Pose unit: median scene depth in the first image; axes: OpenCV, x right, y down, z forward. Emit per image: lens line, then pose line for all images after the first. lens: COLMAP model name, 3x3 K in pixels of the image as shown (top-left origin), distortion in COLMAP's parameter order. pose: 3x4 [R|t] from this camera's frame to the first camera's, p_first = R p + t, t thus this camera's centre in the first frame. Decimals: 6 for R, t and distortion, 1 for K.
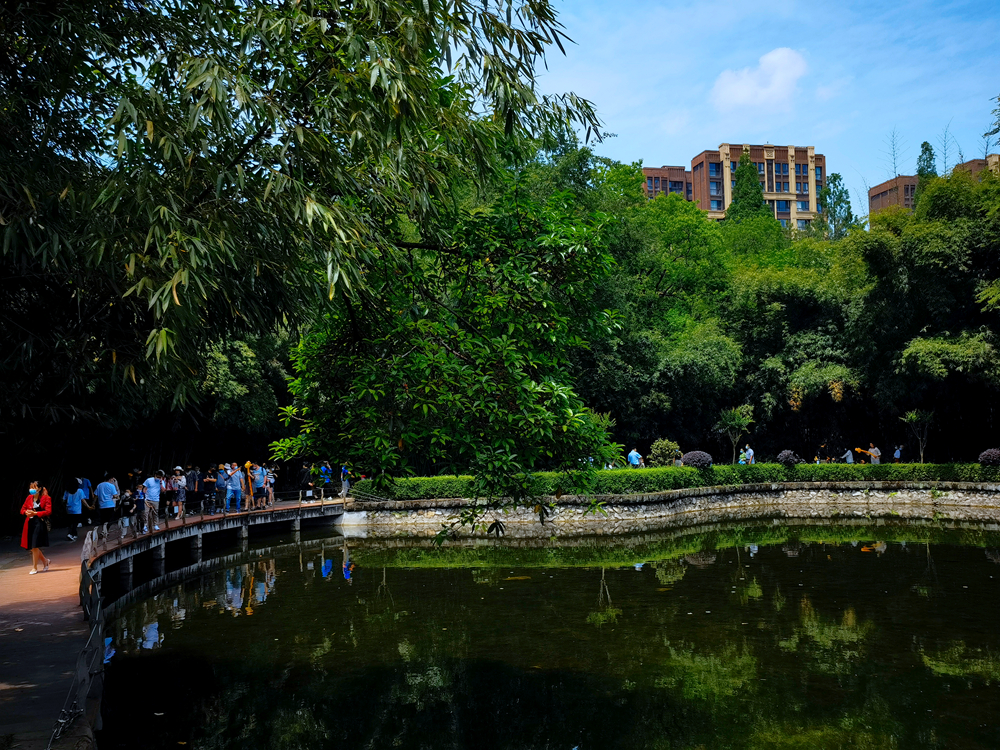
lens RADIAL K [[1019.4, 0, 500.0], [0, 1019.4, 374.9], [0, 0, 1]] dist [0.004601, 0.000000]
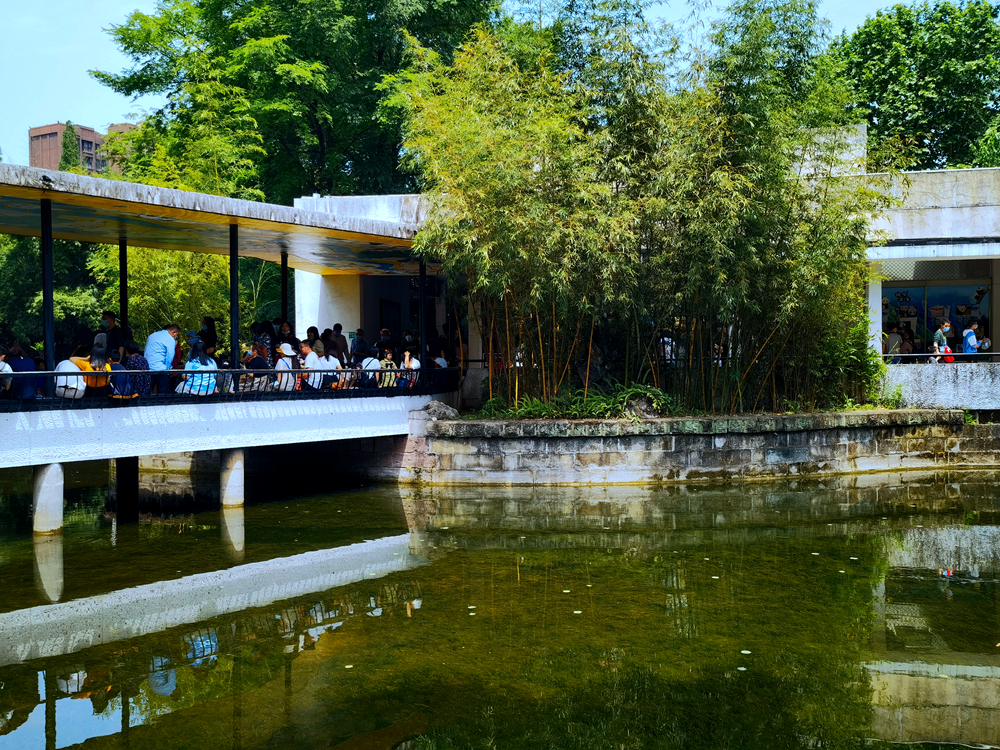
lens RADIAL K [[1019.4, 0, 500.1], [0, 1019.4, 374.7], [0, 0, 1]] dist [0.004601, 0.000000]
pose [[0.713103, 0.011137, 0.700971, -0.118009], [-0.064338, 0.996694, 0.049617, -0.029727], [-0.698101, -0.080481, 0.711462, -0.422481]]
